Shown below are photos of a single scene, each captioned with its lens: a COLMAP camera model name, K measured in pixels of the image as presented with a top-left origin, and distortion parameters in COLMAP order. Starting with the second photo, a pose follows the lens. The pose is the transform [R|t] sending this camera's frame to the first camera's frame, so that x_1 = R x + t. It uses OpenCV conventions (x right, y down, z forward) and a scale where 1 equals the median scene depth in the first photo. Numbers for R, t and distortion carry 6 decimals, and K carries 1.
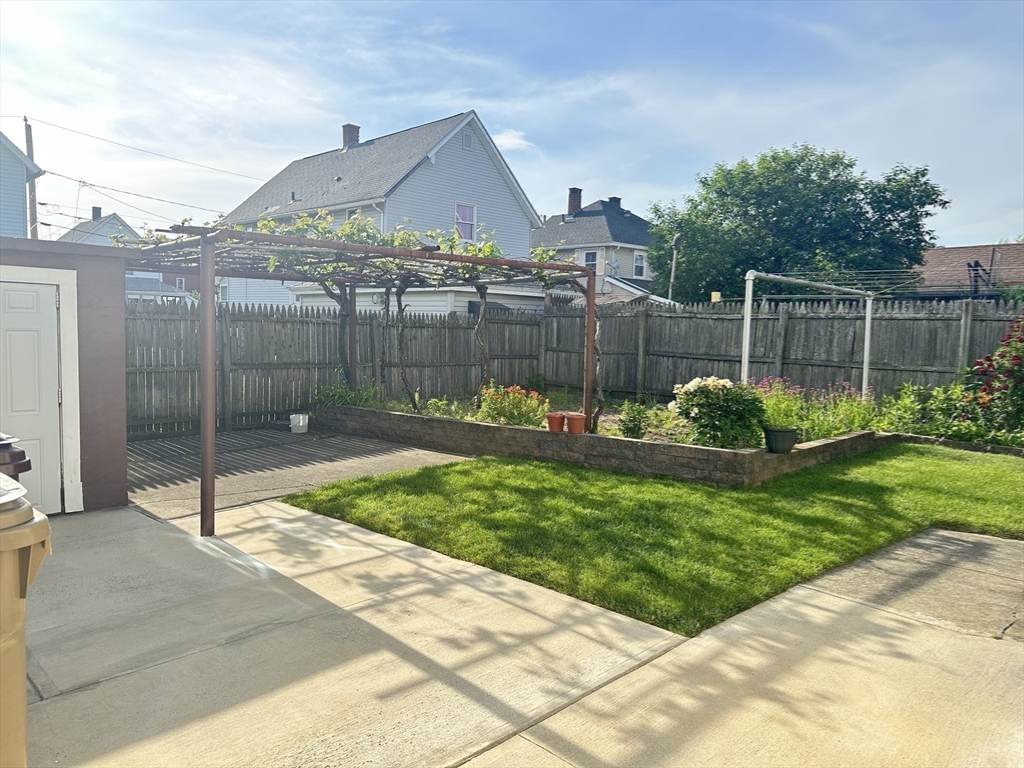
lens RADIAL K [[726.1, 0, 514.7], [0, 726.1, 382.2], [0, 0, 1]] dist [0.119476, -0.178427]
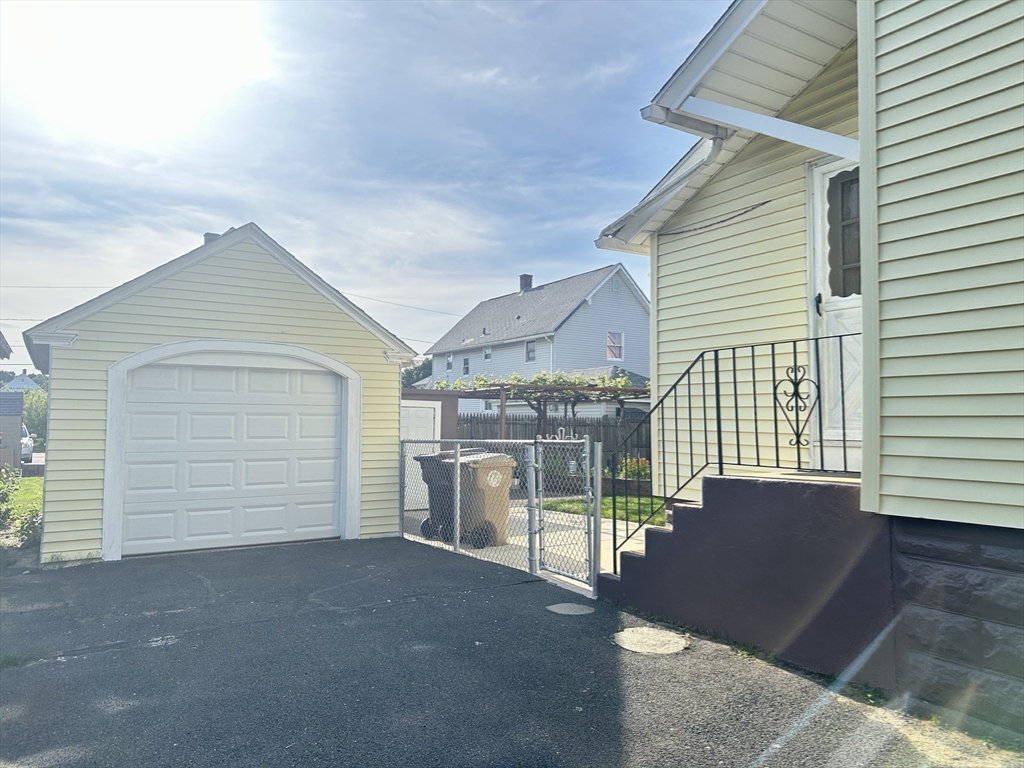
lens RADIAL K [[716.2, 0, 513.8], [0, 716.2, 378.8], [0, 0, 1]] dist [0.116330, -0.144744]
pose [[0.978014, -0.029891, -0.206388, 0.034344], [-0.000719, 0.989186, -0.146667, 0.047964], [0.208540, 0.143591, 0.967416, -0.505220]]
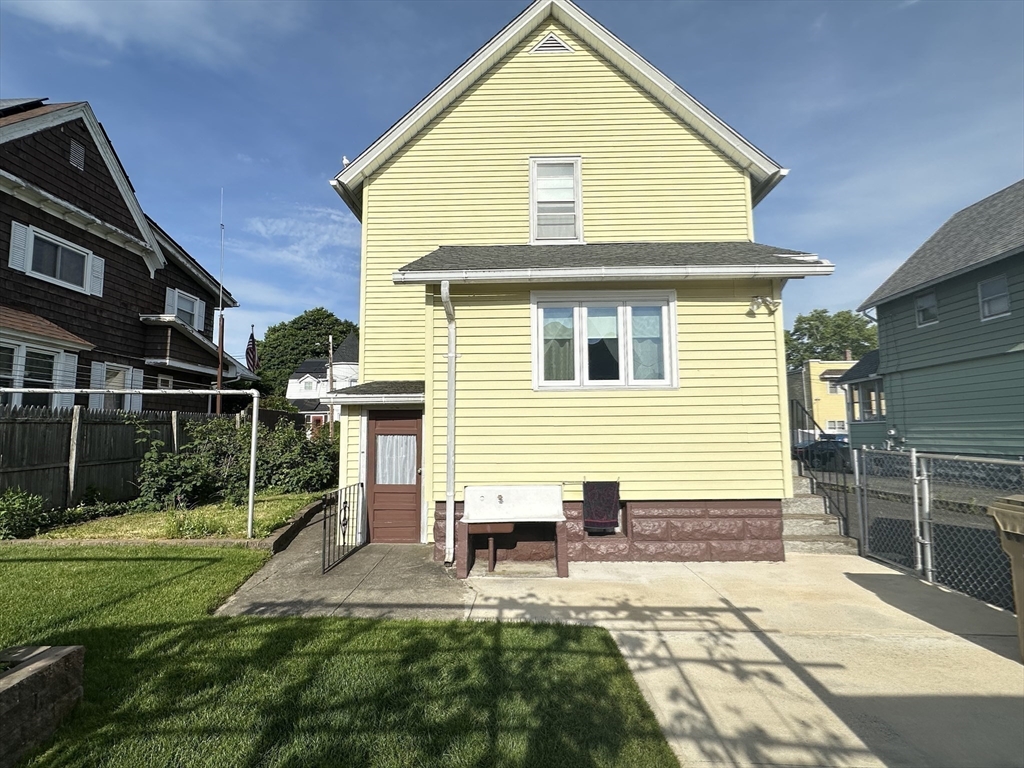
lens RADIAL K [[505.3, 0, 512.0], [0, 505.3, 384.0], [0, 0, 1]] dist [0.001960, 0.000670]
pose [[-0.704450, 0.049702, 0.708011, -0.145632], [0.045768, 0.998650, -0.024567, -0.055995], [-0.708276, 0.015098, -0.705774, 0.679153]]
